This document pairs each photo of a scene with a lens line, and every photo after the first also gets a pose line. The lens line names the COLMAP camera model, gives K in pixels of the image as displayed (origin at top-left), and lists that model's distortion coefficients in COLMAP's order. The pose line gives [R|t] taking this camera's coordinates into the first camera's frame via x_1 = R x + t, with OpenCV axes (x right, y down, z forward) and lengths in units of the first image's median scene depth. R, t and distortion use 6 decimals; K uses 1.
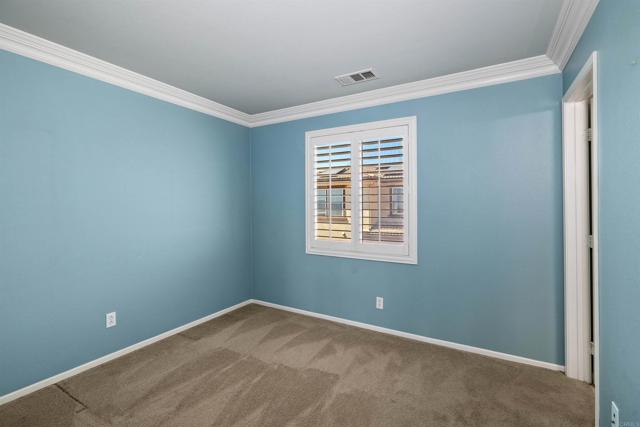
lens RADIAL K [[288.4, 0, 320.0], [0, 288.4, 206.9], [0, 0, 1]] dist [-0.002425, -0.000155]
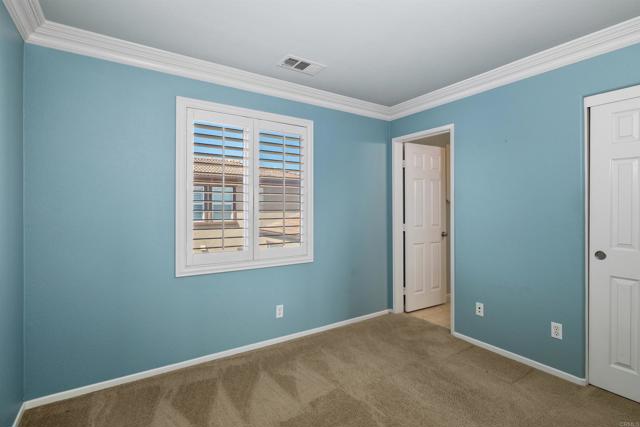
lens RADIAL K [[303.3, 0, 321.7], [0, 303.3, 209.6], [0, 0, 1]] dist [0.000082, 0.000588]
pose [[0.458883, -0.003059, 0.888492, -0.624798], [0.008233, 0.999966, -0.000809, 0.009705], [-0.888459, 0.007686, 0.458892, 0.454607]]
